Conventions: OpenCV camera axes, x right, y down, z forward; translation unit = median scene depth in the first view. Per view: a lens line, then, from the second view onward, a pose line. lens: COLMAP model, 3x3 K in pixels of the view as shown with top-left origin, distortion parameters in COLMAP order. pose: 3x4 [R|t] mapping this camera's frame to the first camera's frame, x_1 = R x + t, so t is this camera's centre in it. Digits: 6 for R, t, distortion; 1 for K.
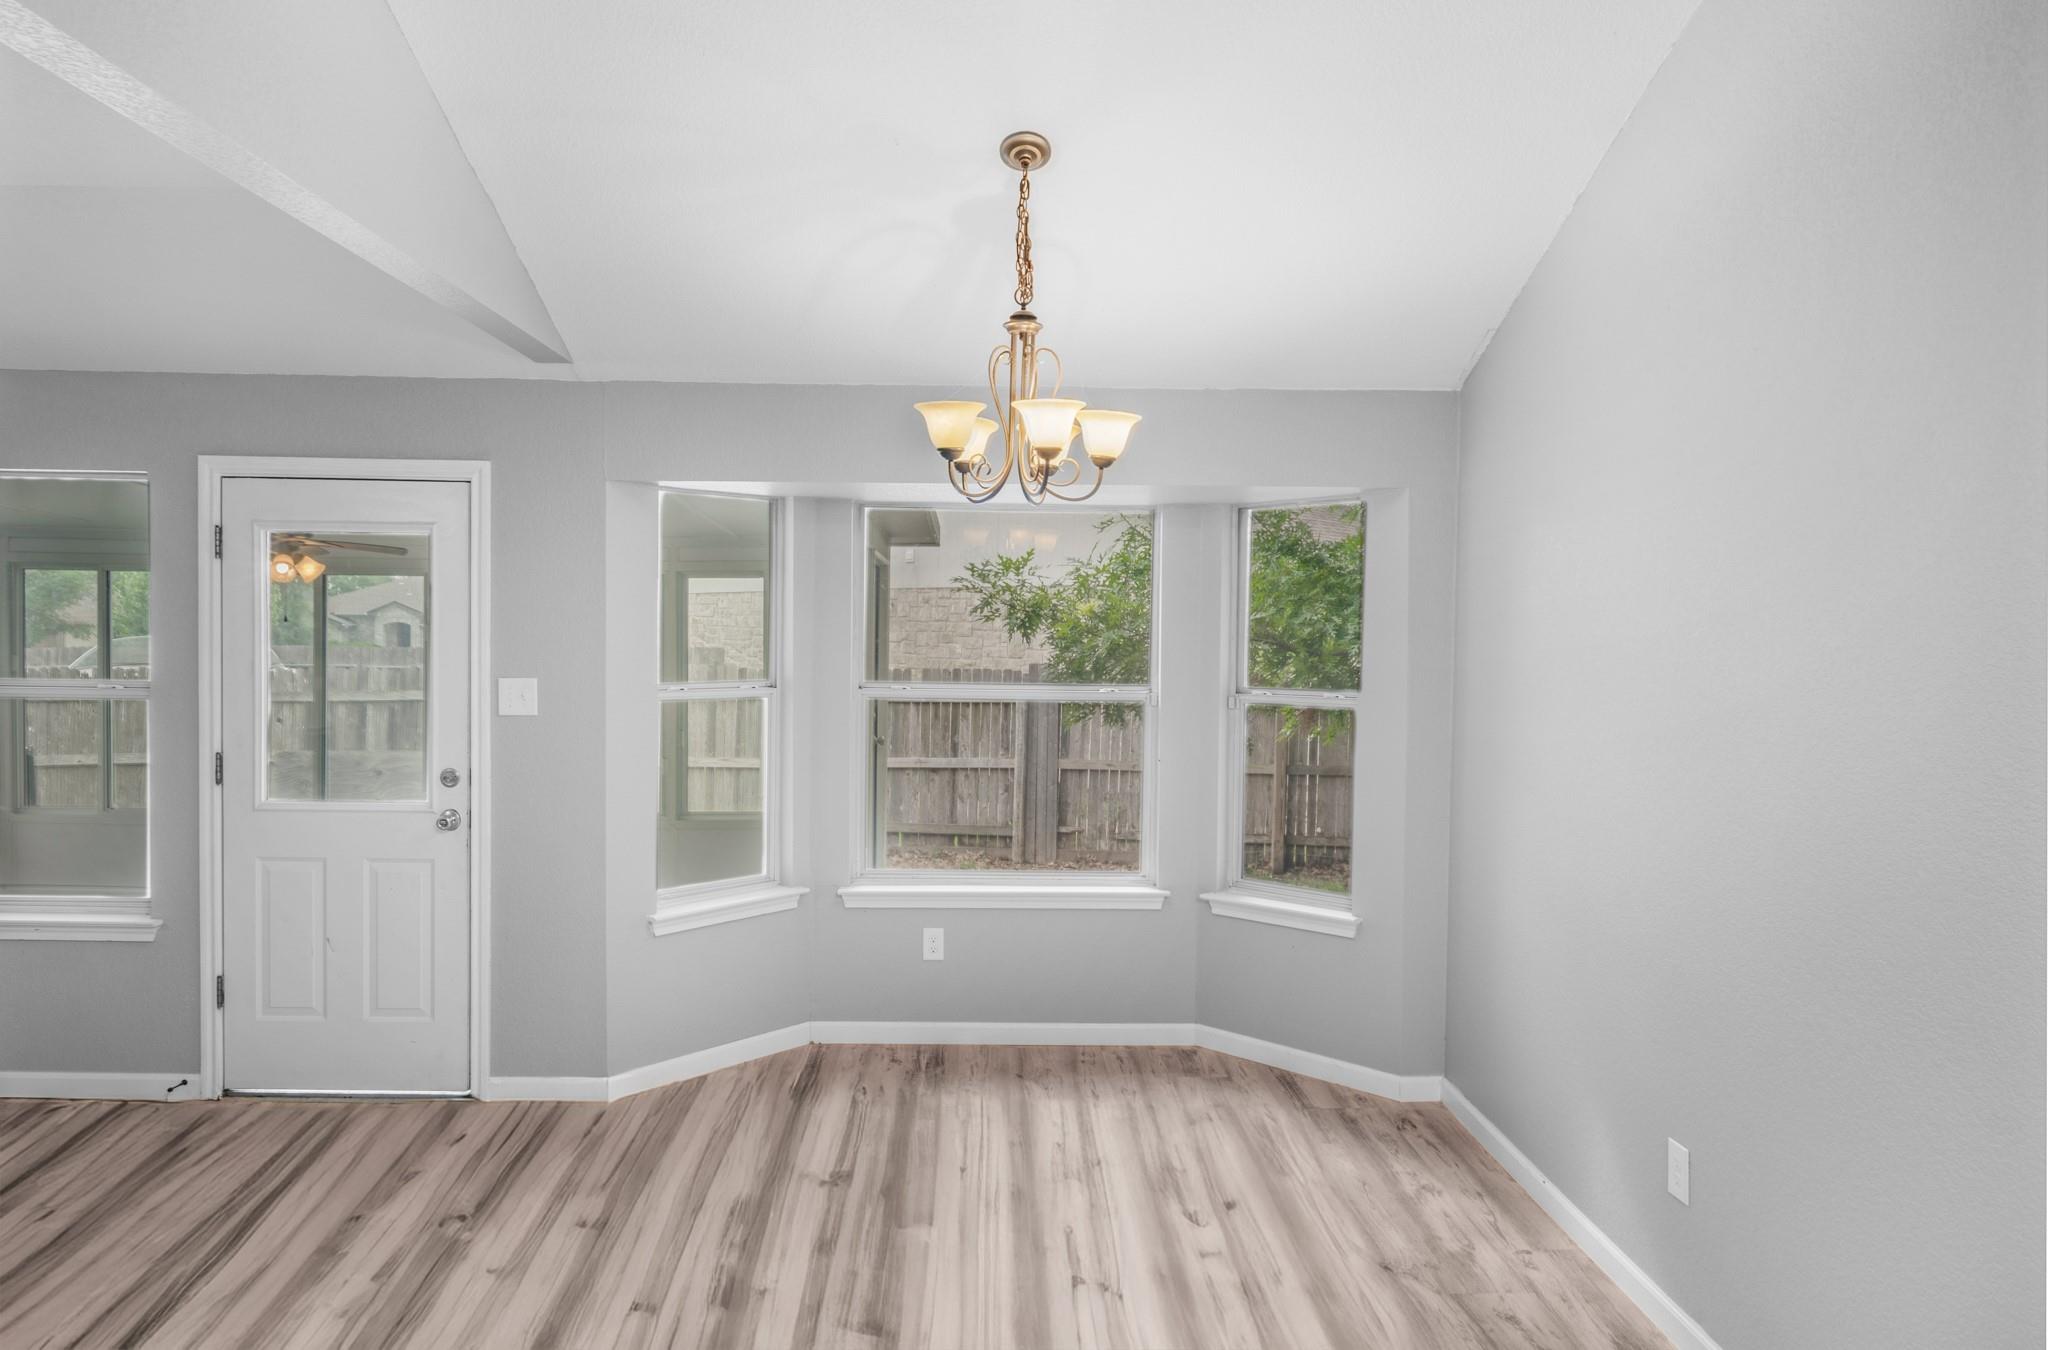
lens RADIAL K [[1269.3, 0, 1011.0], [0, 1269.3, 674.3], [0, 0, 1]] dist [0.004954, -0.002498]
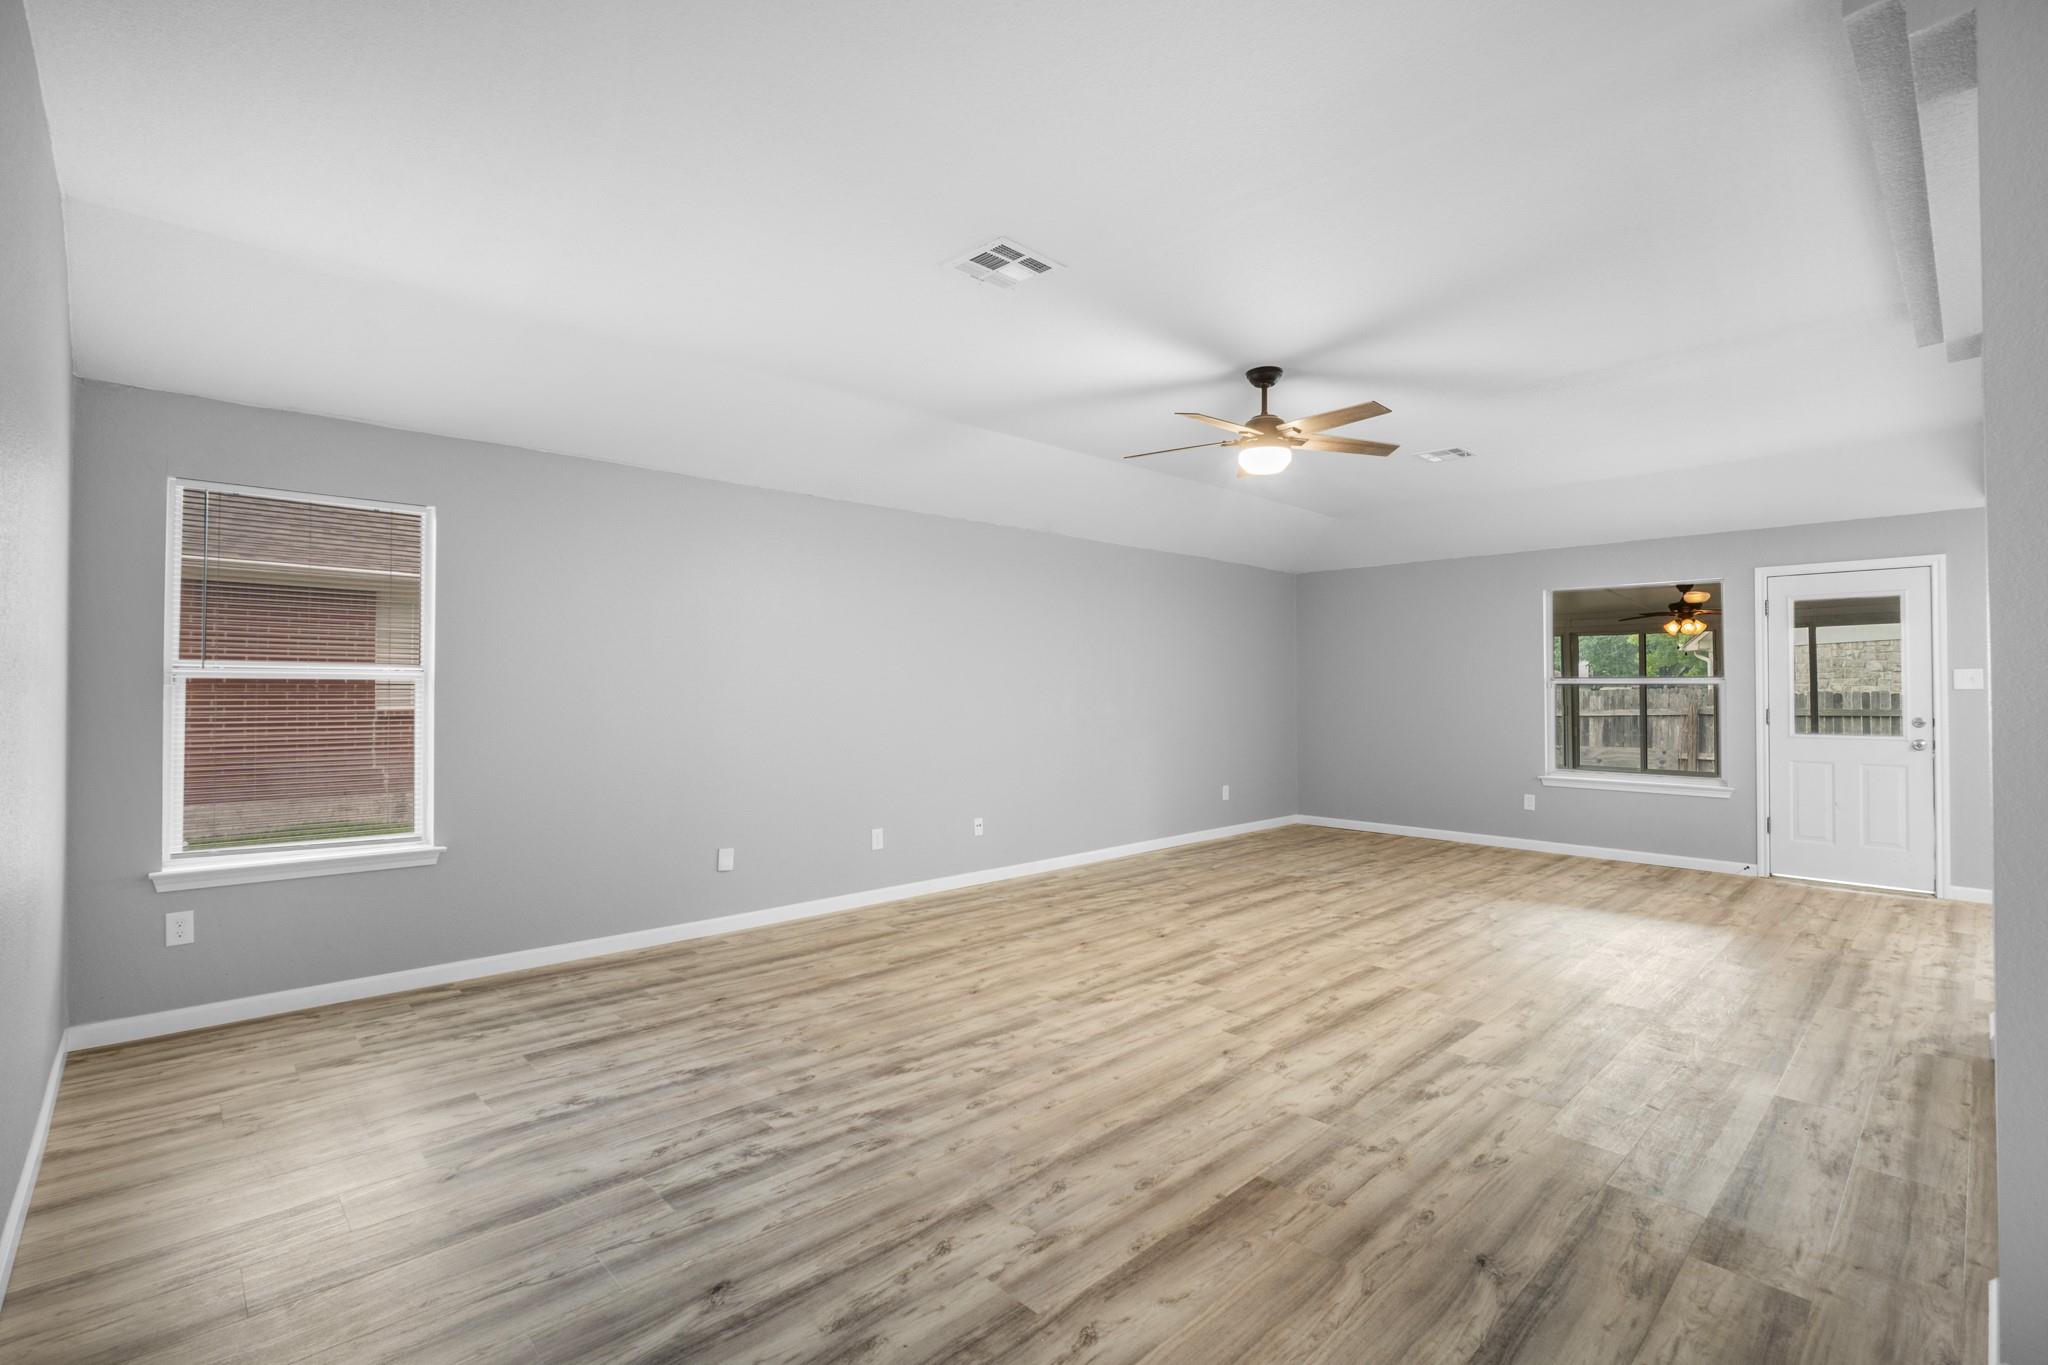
lens RADIAL K [[936.2, 0, 1024.2], [0, 936.2, 687.0], [0, 0, 1]] dist [-0.023552, 0.006526]
pose [[0.665161, -0.017308, -0.746500, -0.290484], [-0.010009, 0.999435, -0.032091, 0.081703], [0.746633, 0.028817, 0.664611, -0.874027]]
